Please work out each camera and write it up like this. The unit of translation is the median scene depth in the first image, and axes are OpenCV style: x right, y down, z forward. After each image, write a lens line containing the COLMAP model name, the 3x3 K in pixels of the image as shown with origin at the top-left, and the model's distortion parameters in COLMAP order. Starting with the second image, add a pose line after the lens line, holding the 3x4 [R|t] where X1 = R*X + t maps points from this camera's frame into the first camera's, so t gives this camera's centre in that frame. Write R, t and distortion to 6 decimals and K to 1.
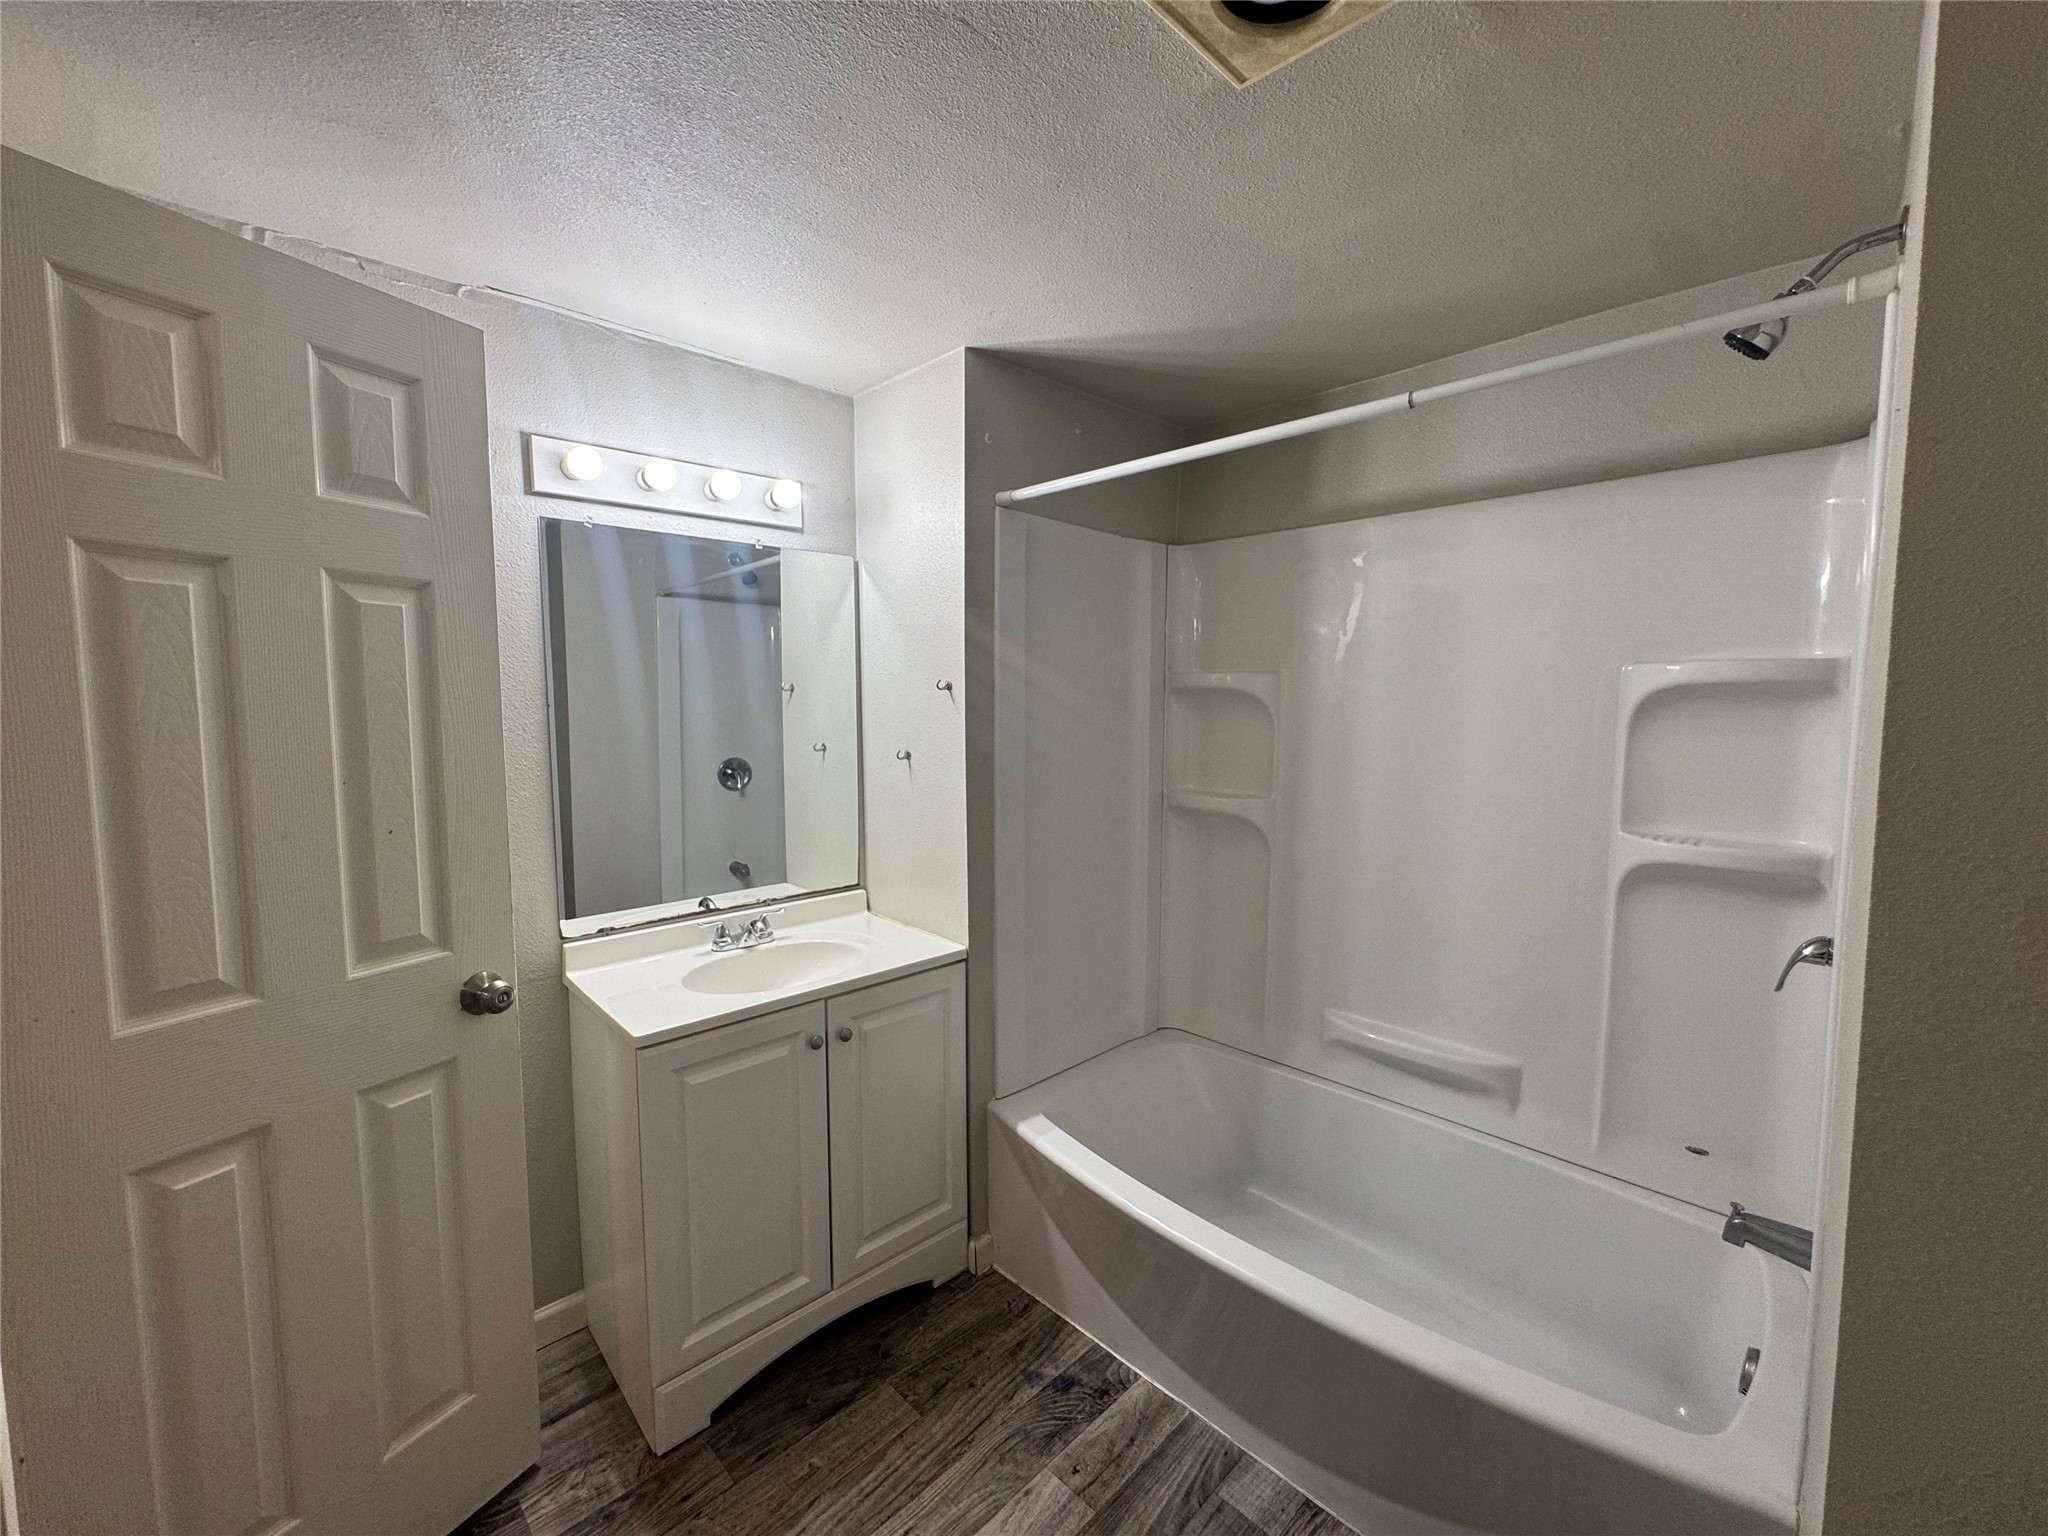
lens RADIAL K [[822.3, 0, 1022.5], [0, 822.3, 764.4], [0, 0, 1]] dist [-0.002496, -0.000384]
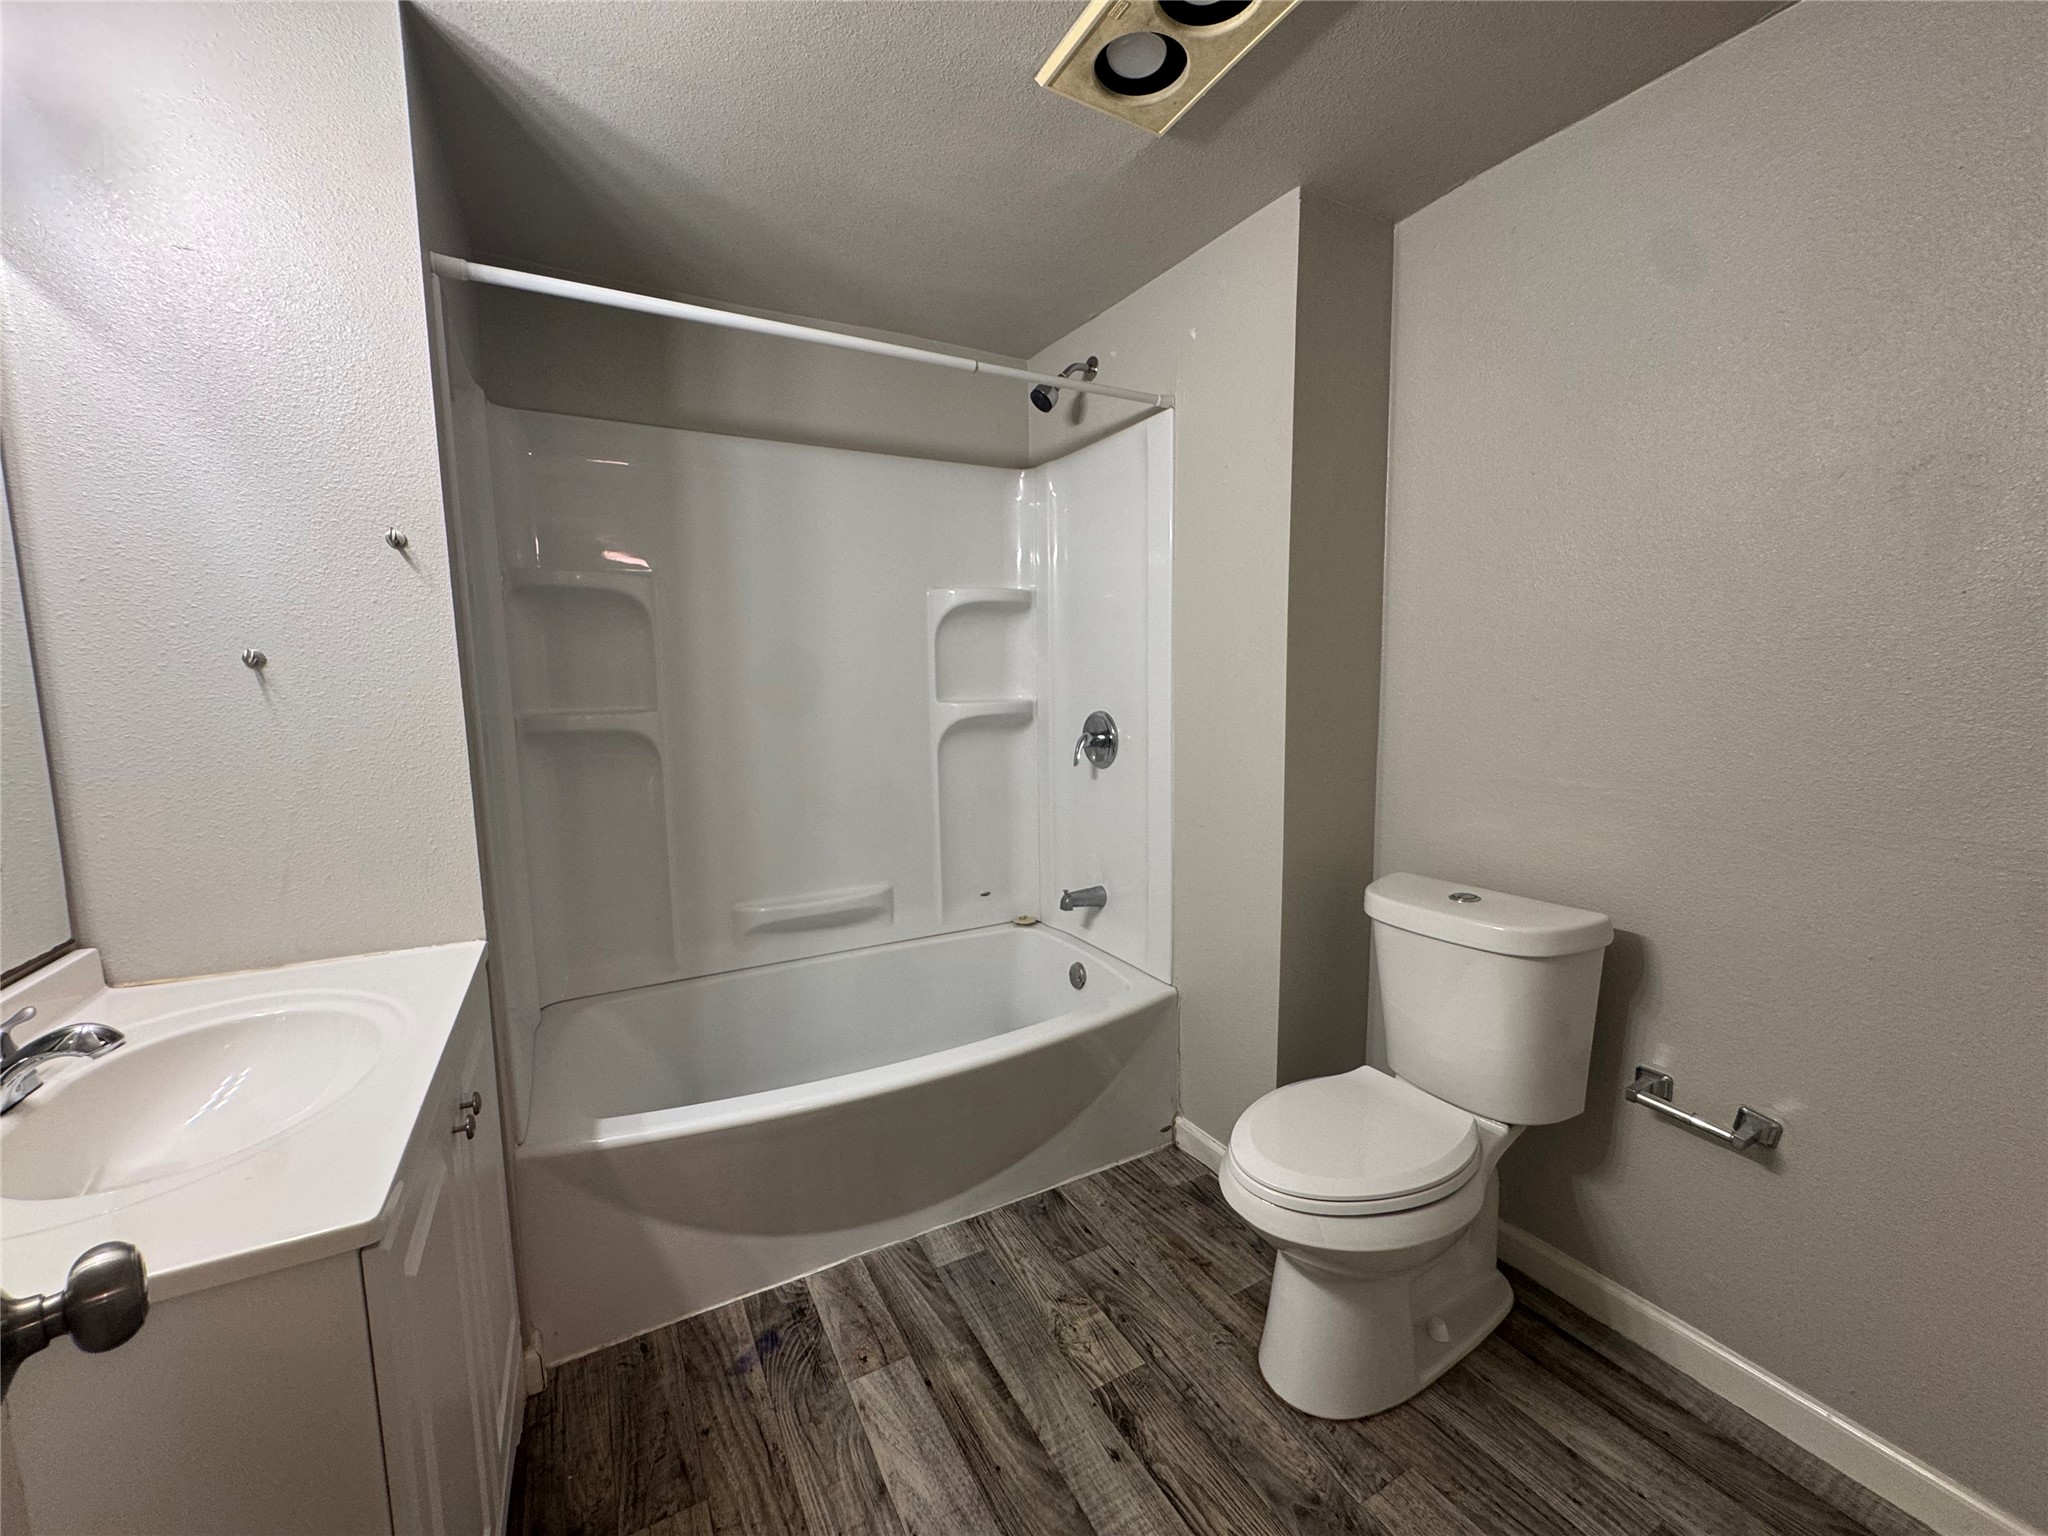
lens RADIAL K [[822.3, 0, 1022.5], [0, 822.3, 764.4], [0, 0, 1]] dist [-0.002496, -0.000384]
pose [[0.271380, -0.119814, 0.954986, -0.688814], [0.085004, 0.991328, 0.100217, 0.059016], [-0.958711, 0.053981, 0.279211, 0.461506]]
